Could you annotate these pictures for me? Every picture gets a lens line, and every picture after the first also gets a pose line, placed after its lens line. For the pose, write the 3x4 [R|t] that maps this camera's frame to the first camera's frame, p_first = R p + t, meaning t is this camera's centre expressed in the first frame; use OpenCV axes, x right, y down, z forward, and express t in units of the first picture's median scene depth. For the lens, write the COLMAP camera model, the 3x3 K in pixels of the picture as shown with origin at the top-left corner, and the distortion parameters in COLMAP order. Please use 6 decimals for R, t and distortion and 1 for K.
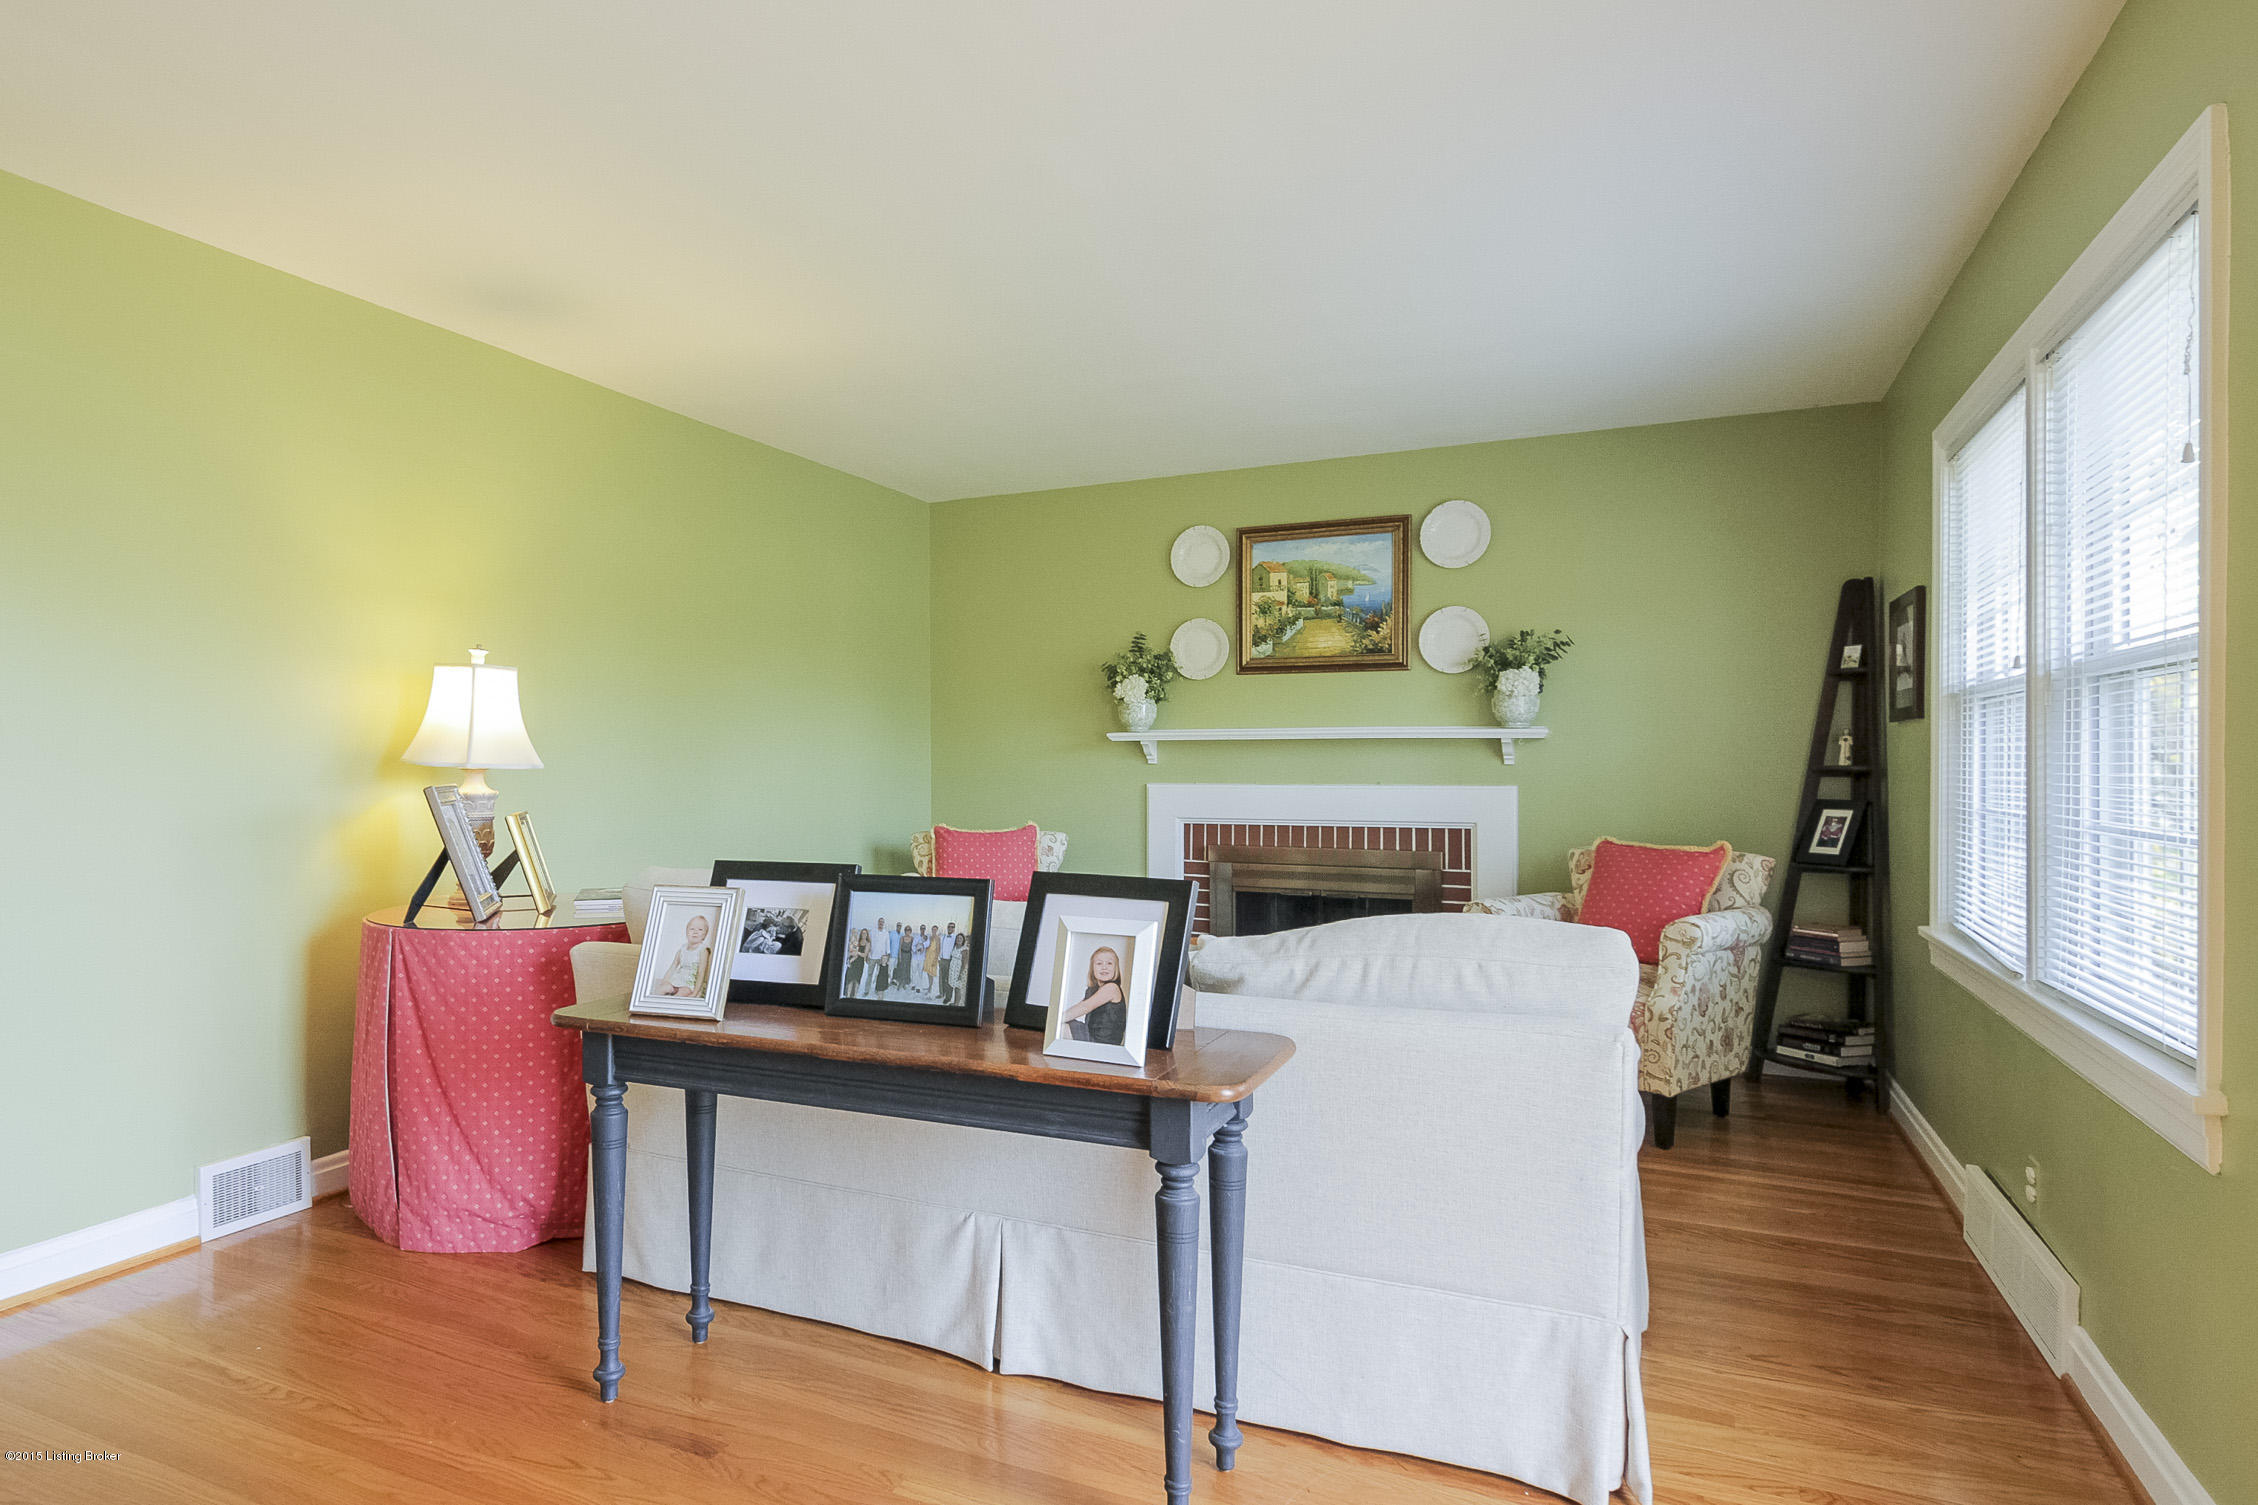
lens RADIAL K [[1264.0, 0, 1032.7], [0, 1264.0, 756.8], [0, 0, 1]] dist [0.017962, -0.000137]
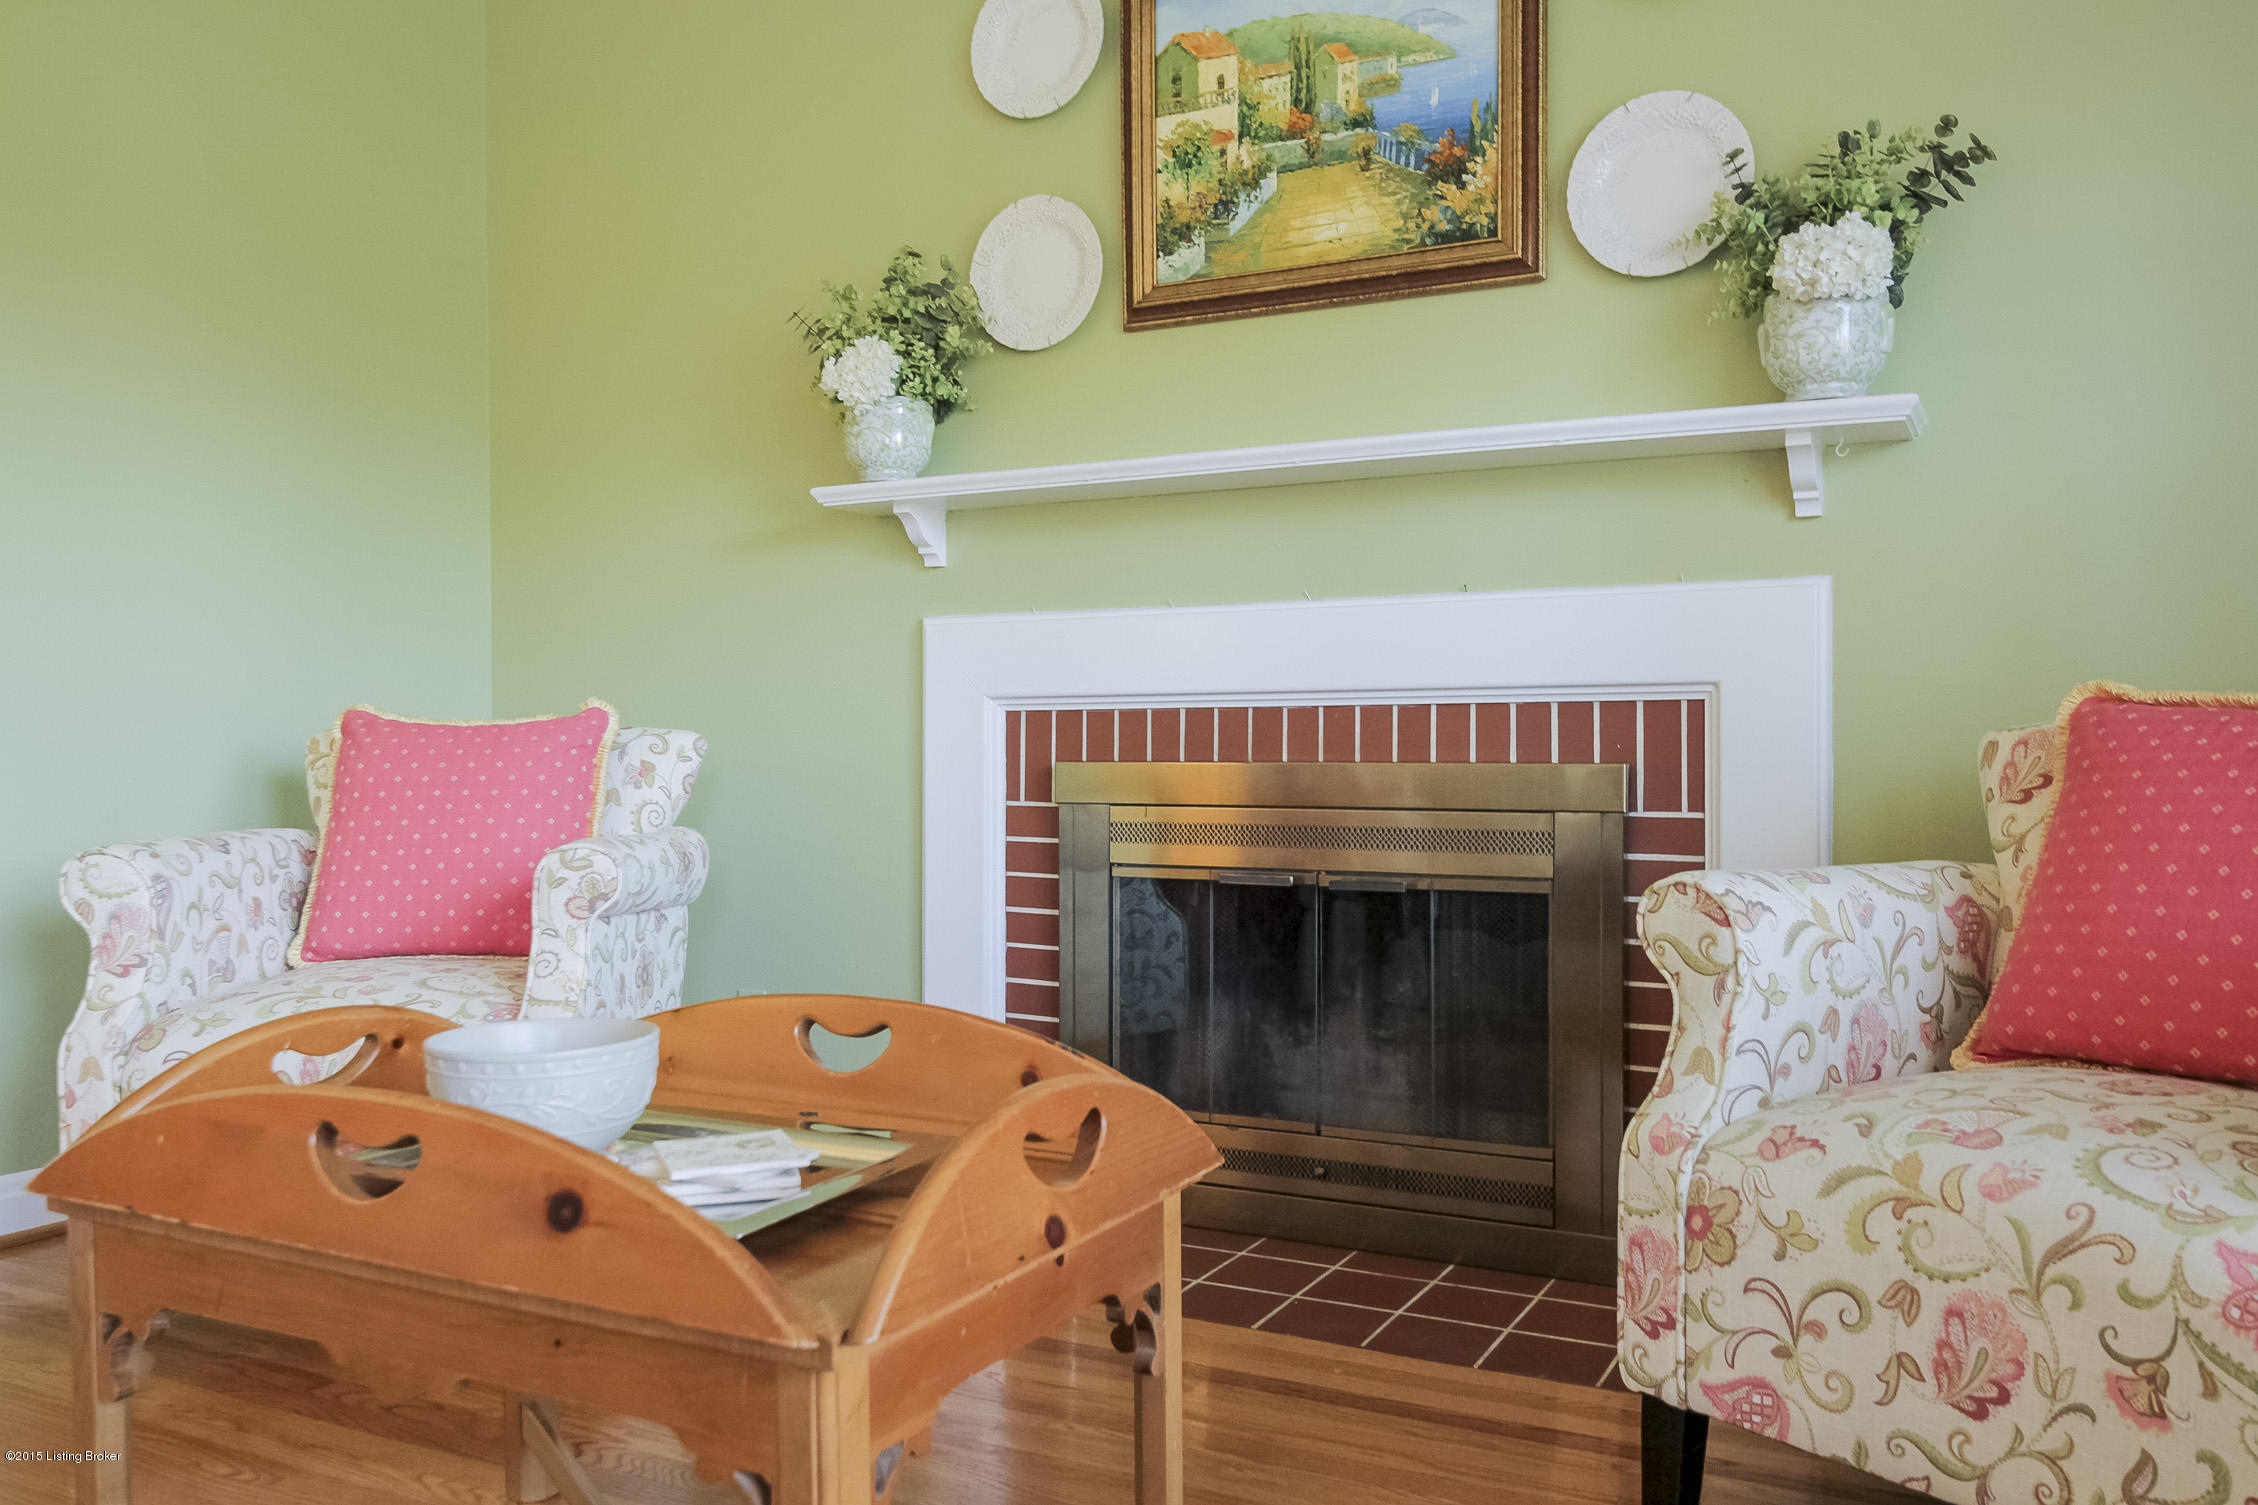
lens RADIAL K [[1754.4, 0, 1129.0], [0, 1754.4, 752.5], [0, 0, 1]] dist [0.001799, 0.000244]
pose [[0.999326, -0.002111, -0.036635, 0.194279], [0.002424, 0.999961, 0.008495, 0.066163], [0.036616, -0.008578, 0.999293, 0.477500]]
